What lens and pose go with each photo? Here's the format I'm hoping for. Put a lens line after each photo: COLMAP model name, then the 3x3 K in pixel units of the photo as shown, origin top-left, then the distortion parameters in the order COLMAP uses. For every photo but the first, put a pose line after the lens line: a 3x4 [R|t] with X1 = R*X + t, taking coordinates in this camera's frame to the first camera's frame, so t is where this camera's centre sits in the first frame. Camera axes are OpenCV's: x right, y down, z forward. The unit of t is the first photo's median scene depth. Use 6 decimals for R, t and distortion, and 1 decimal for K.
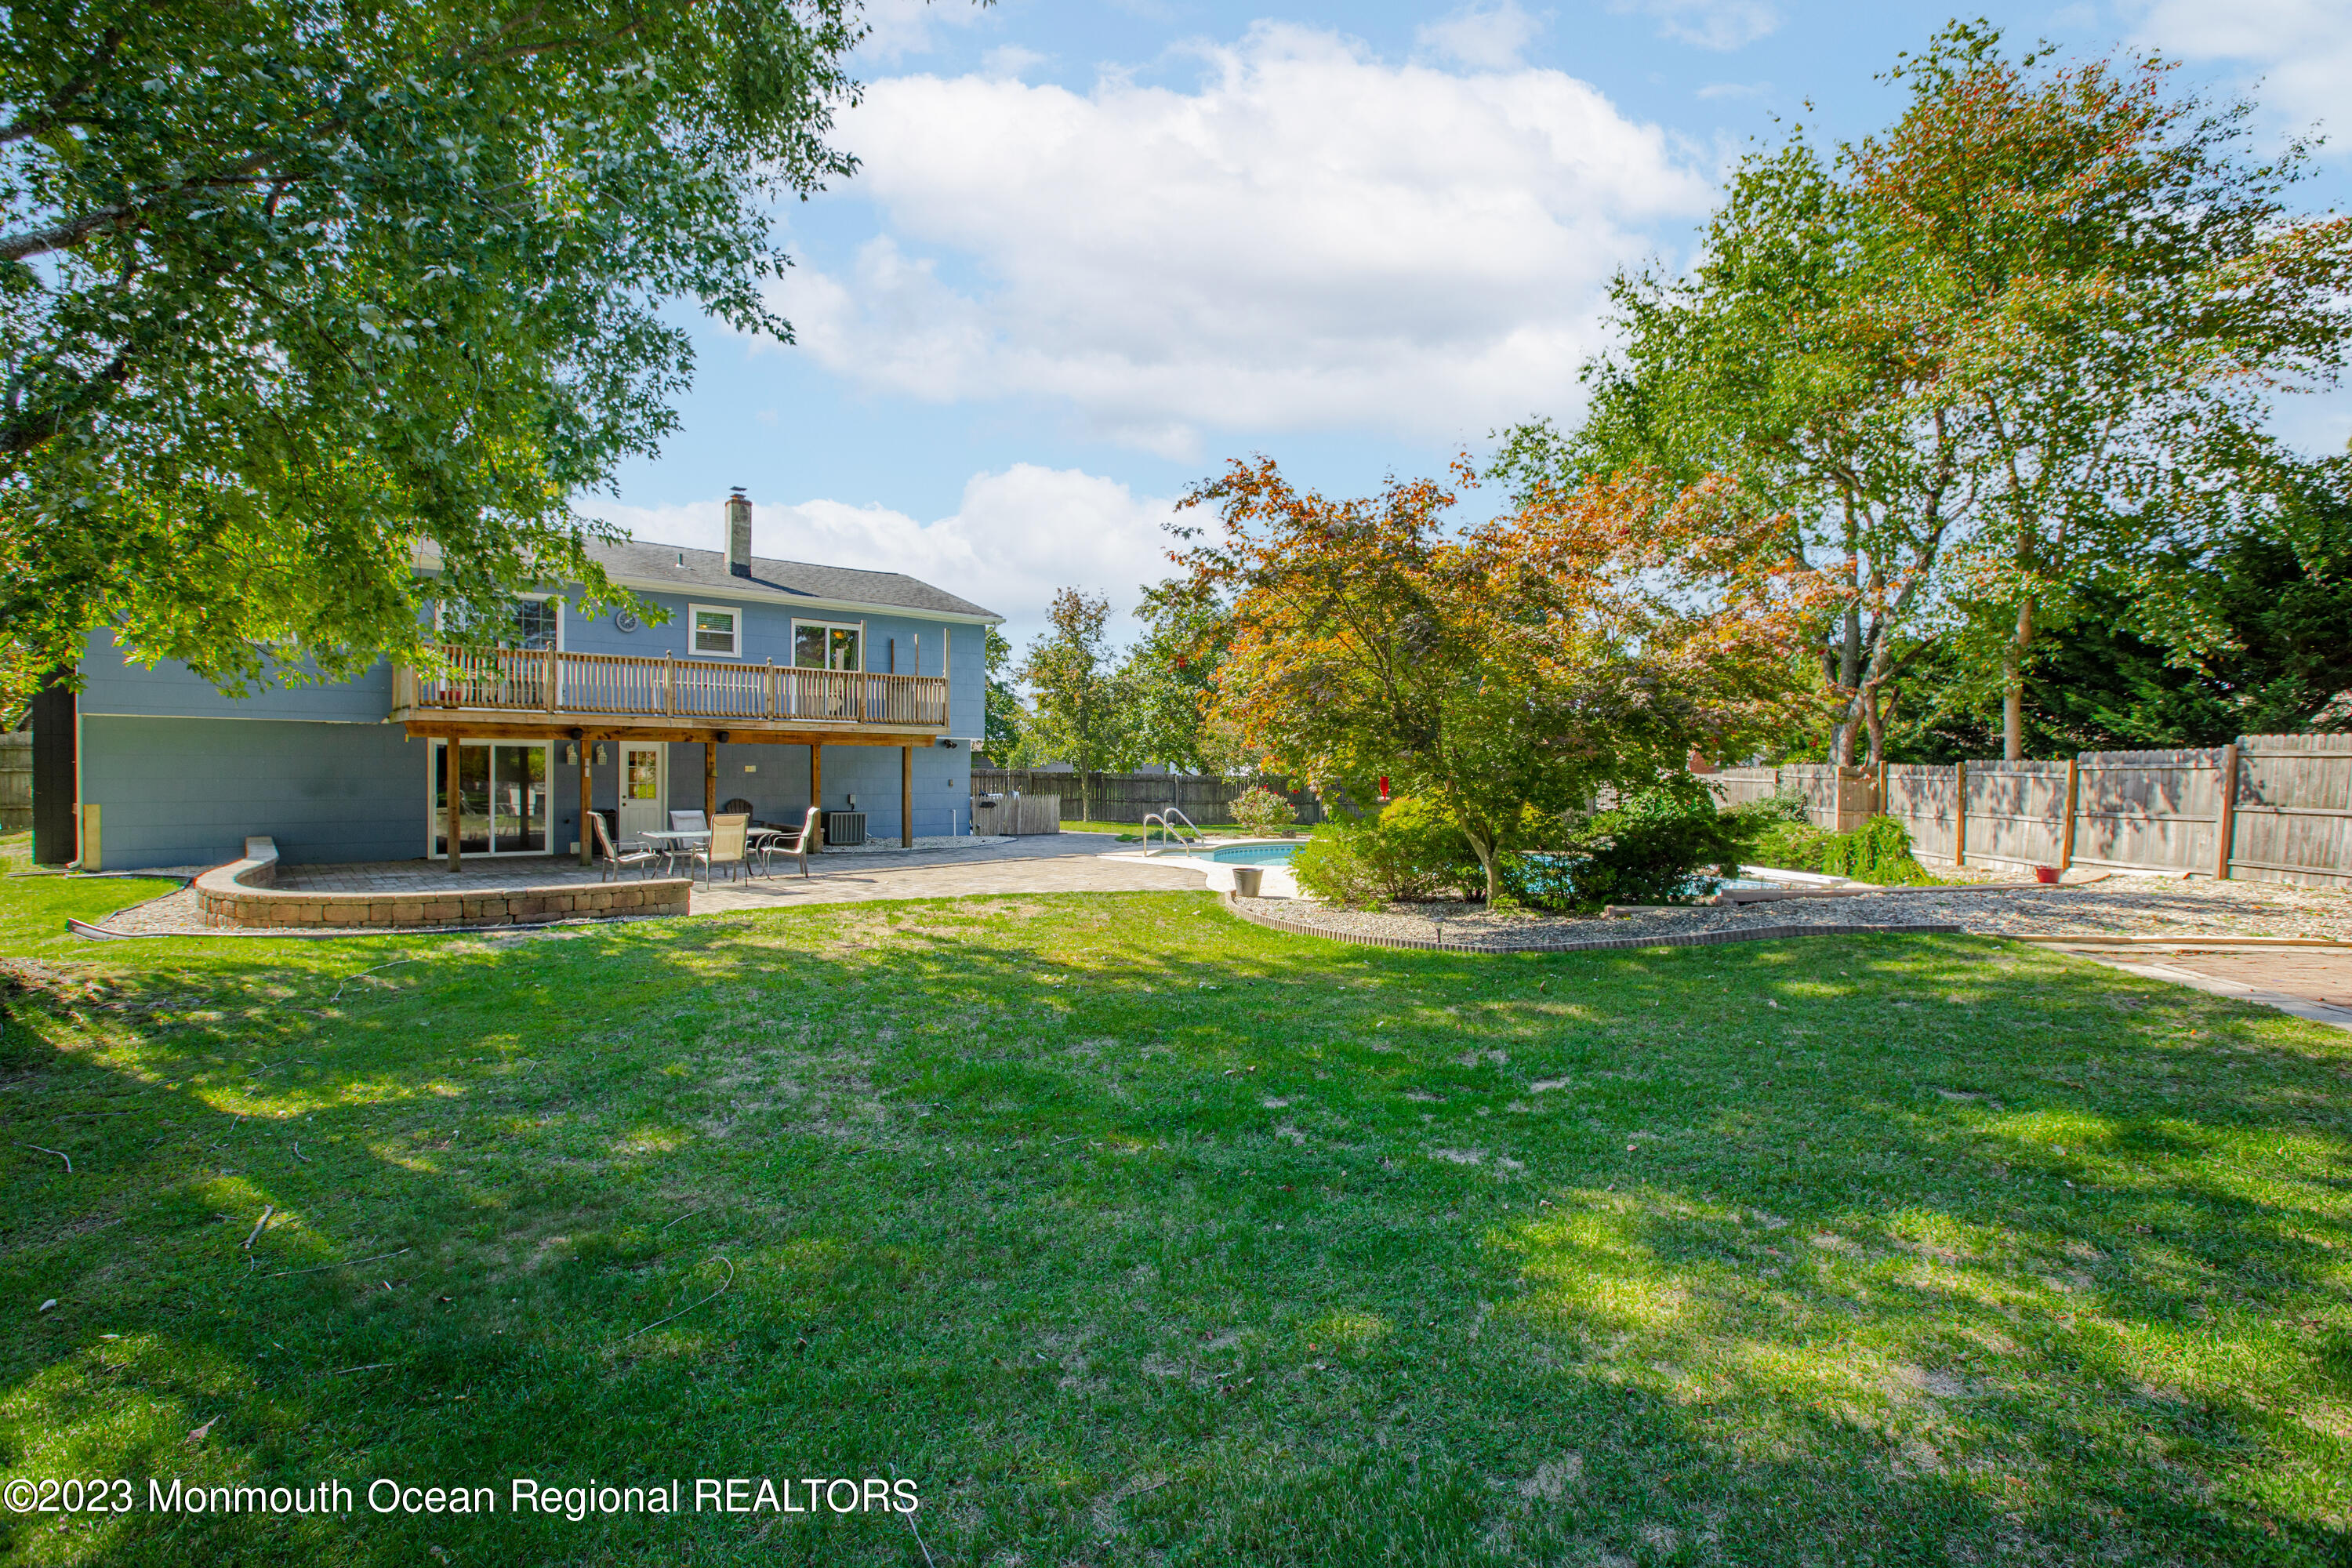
lens RADIAL K [[1067.6, 0, 1172.6], [0, 1067.6, 776.4], [0, 0, 1]] dist [-0.043622, 0.008026]
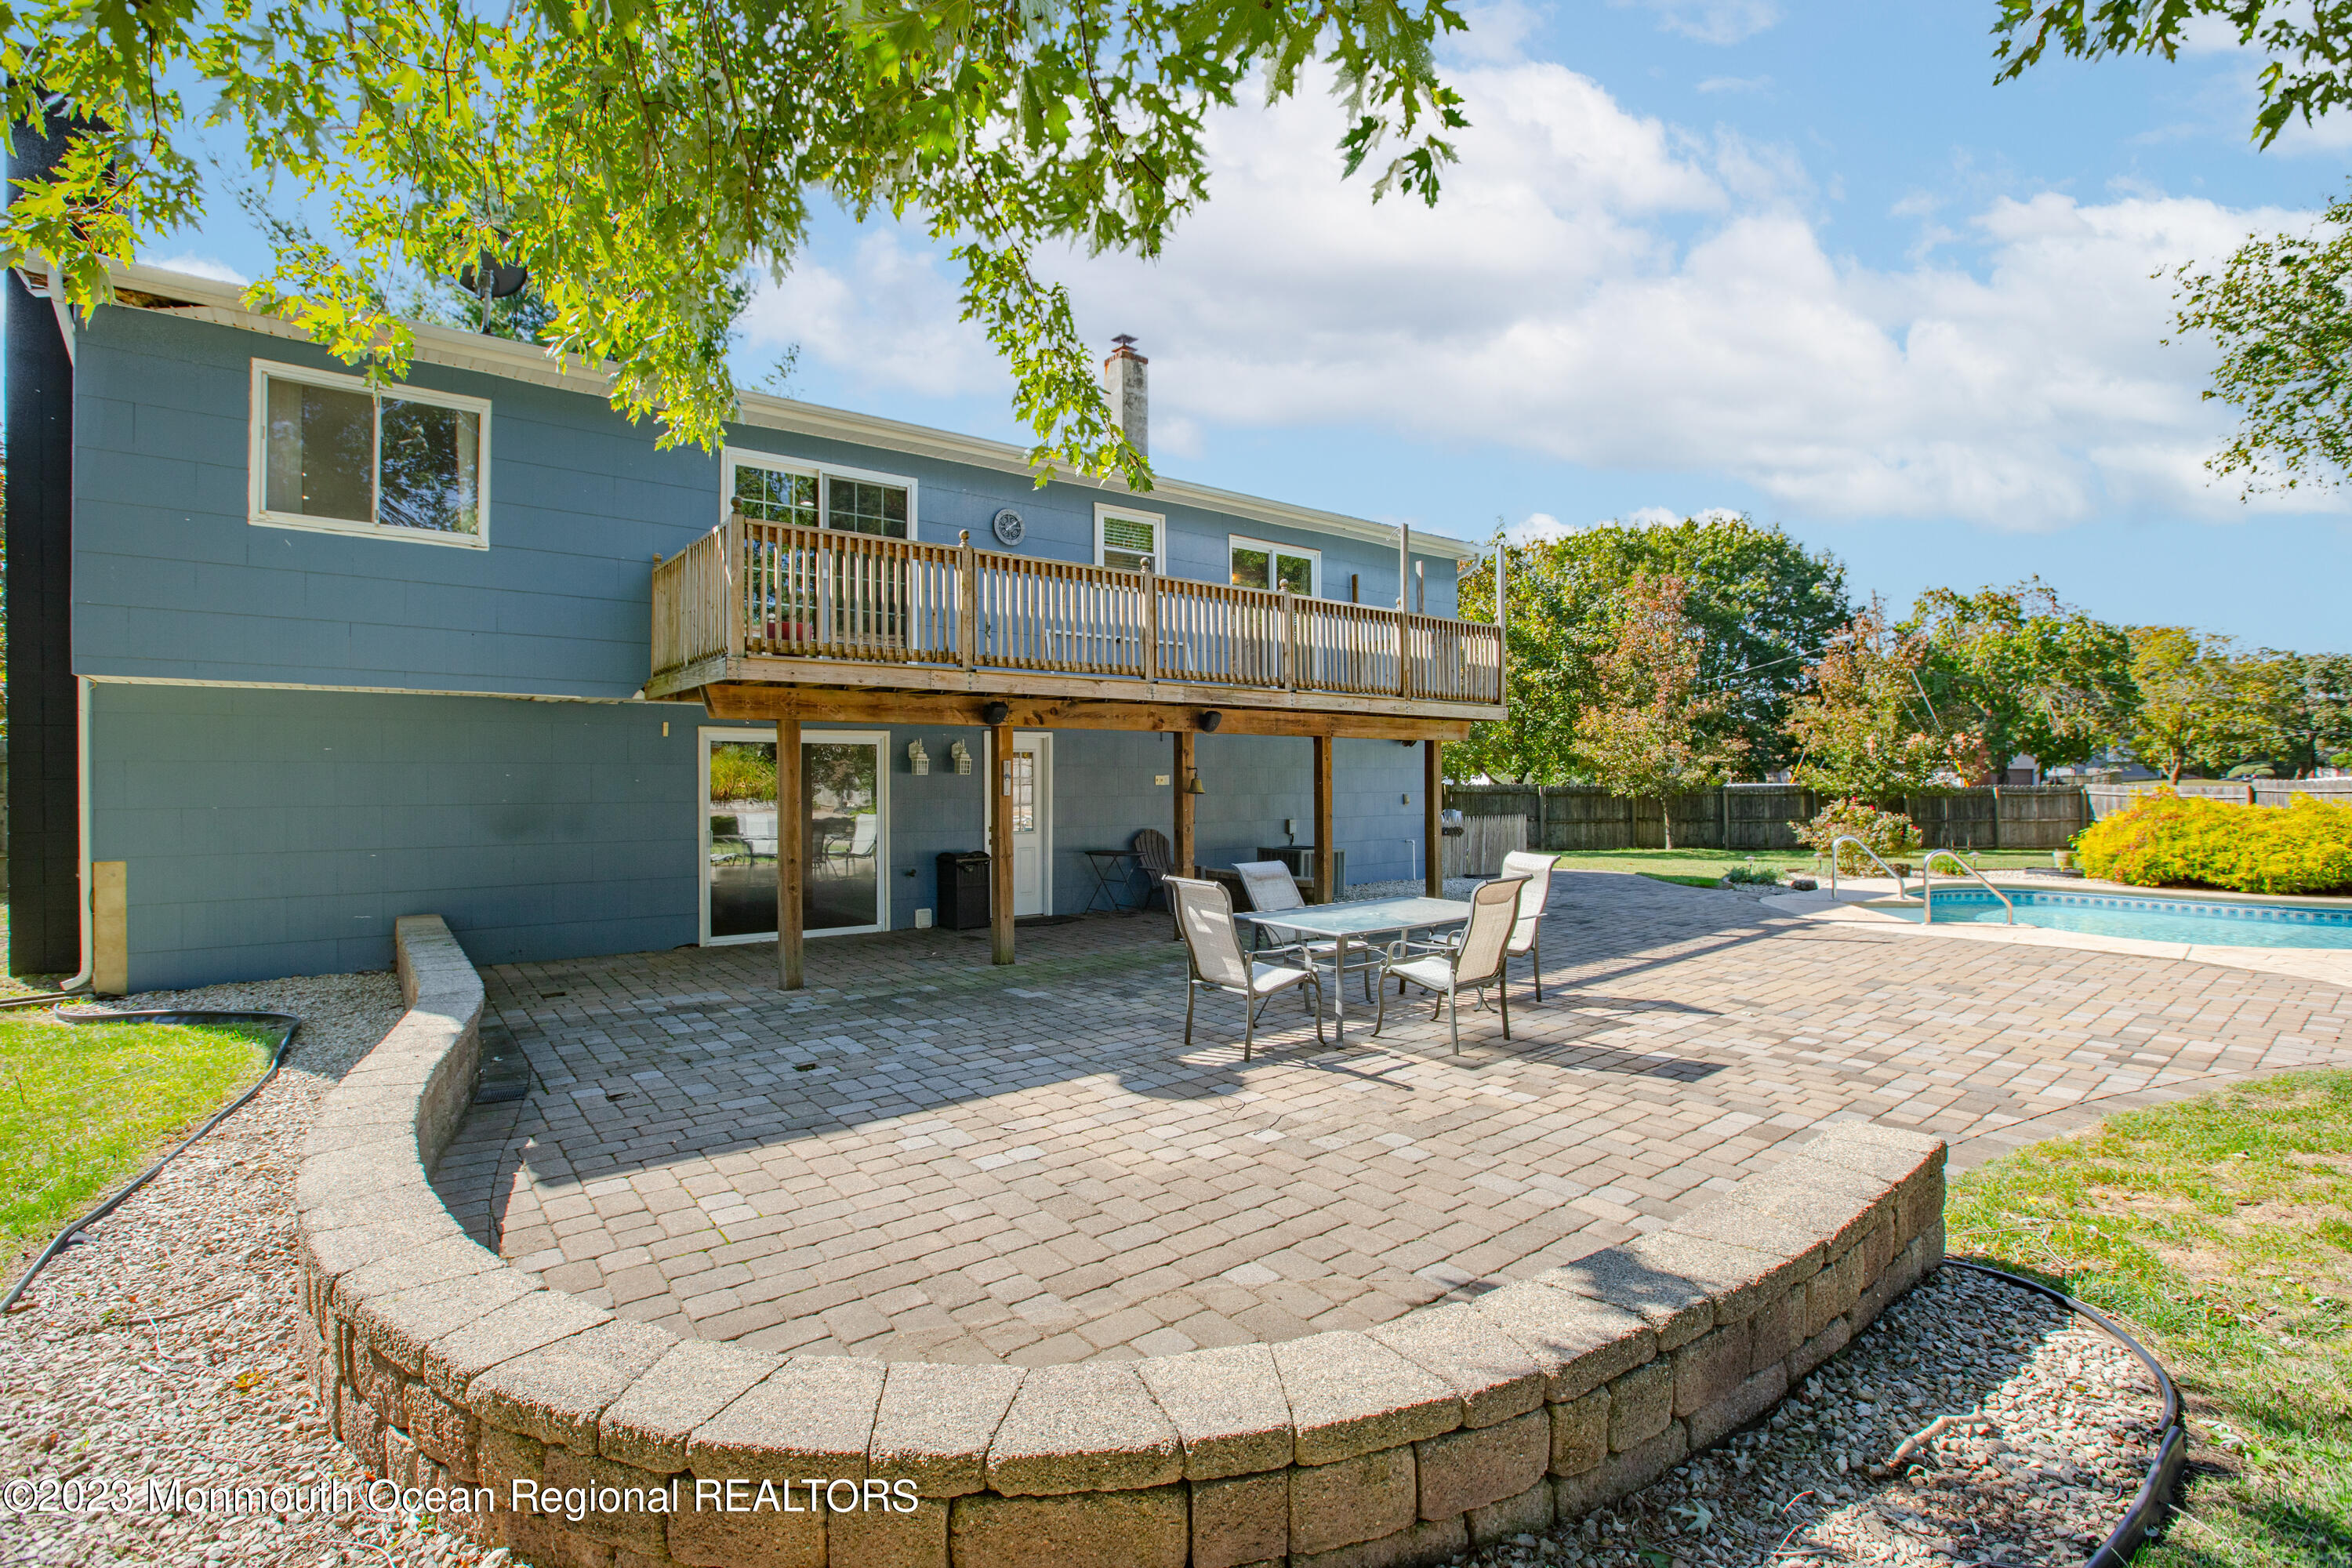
lens RADIAL K [[1067.6, 0, 1176.6], [0, 1067.6, 772.4], [0, 0, 1]] dist [-0.043622, 0.008026]
pose [[0.999998, -0.000196, 0.002043, -0.443421], [0.000191, 0.999997, 0.002429, -0.010100], [-0.002043, -0.002428, 0.999995, 0.414471]]
